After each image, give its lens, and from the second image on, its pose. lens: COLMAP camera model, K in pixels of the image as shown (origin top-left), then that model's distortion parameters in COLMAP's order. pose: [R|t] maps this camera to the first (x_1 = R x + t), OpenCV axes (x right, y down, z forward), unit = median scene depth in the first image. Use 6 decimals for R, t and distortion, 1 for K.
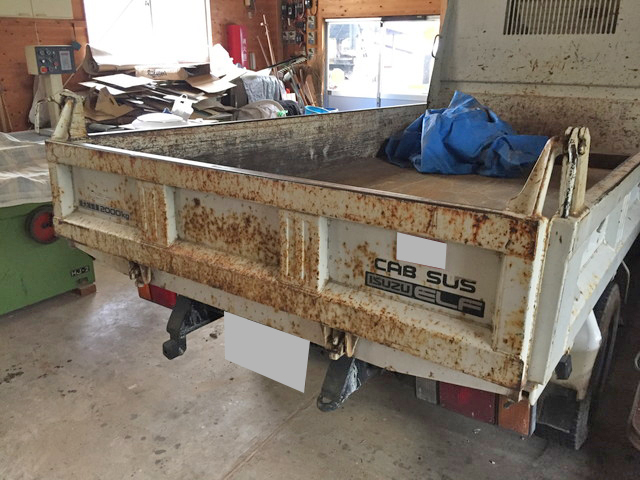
lens RADIAL K [[544.1, 0, 320.0], [0, 544.1, 240.0], [0, 0, 1]] dist [0.060013, -0.096959]
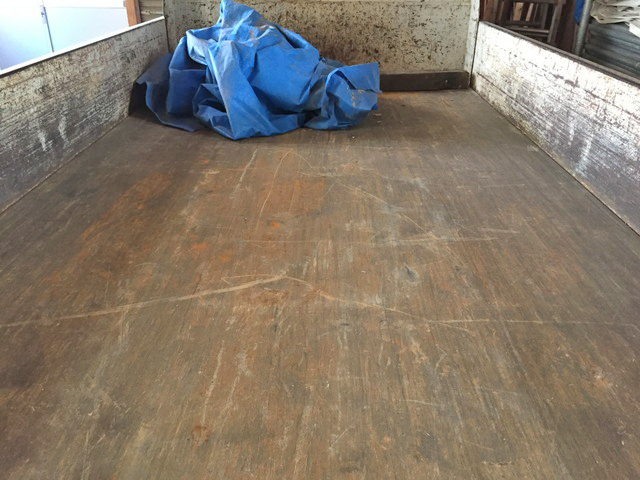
lens RADIAL K [[544.1, 0, 320.0], [0, 544.1, 240.0], [0, 0, 1]] dist [0.060013, -0.096959]
pose [[0.822508, -0.267609, 0.501862, -0.084036], [0.179356, 0.959408, 0.217640, -0.130285], [-0.539733, -0.088999, 0.837118, 0.392498]]
